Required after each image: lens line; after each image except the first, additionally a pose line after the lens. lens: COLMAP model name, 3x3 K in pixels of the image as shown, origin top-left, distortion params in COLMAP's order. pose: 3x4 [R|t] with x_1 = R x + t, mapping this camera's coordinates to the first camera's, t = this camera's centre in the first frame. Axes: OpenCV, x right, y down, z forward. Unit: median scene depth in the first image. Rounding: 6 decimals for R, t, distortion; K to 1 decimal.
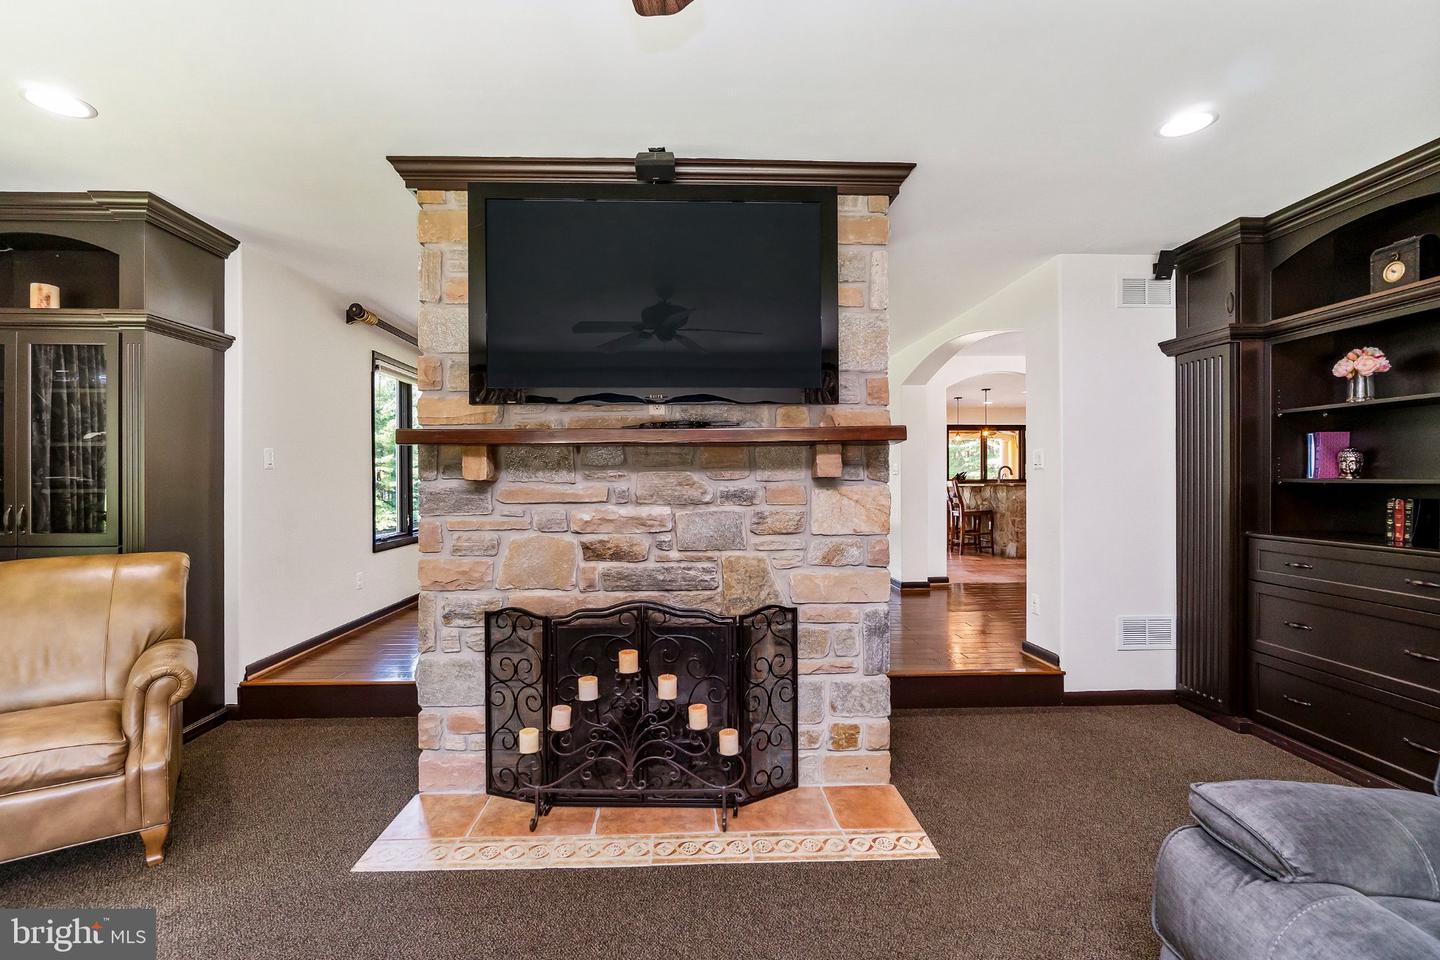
lens RADIAL K [[650.0, 0, 716.7], [0, 650.0, 480.5], [0, 0, 1]] dist [-0.000539, -0.000813]
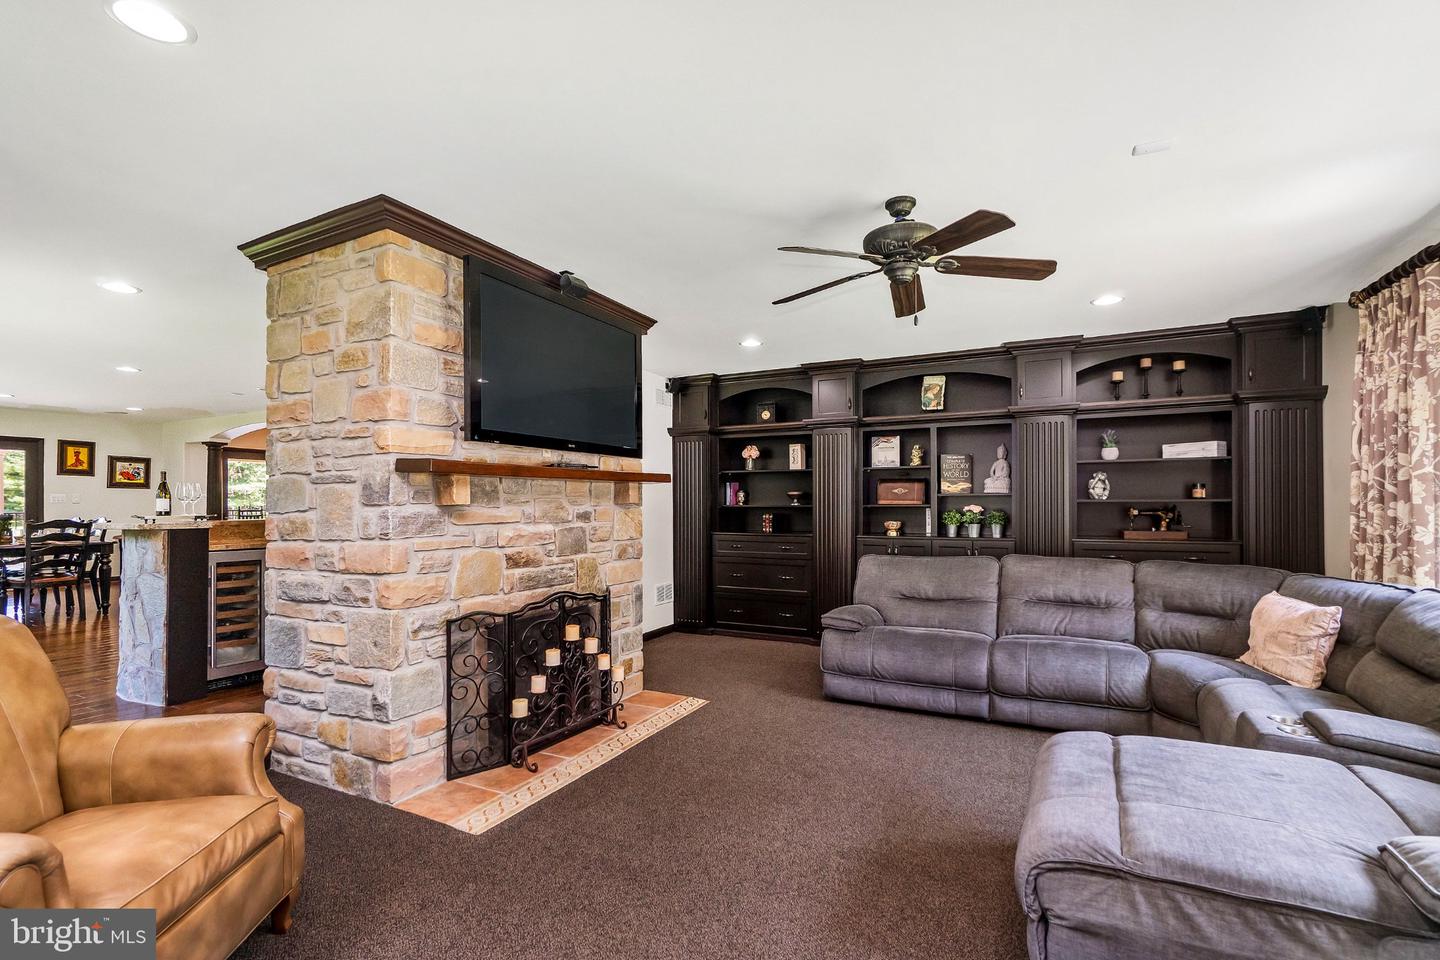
lens RADIAL K [[650.0, 0, 722.0], [0, 650.0, 490.7], [0, 0, 1]] dist [-0.000539, -0.000813]
pose [[0.485960, 0.019543, 0.873762, -1.112788], [0.006186, 0.999648, -0.025799, 0.006772], [-0.873959, 0.017942, 0.485668, 0.020544]]
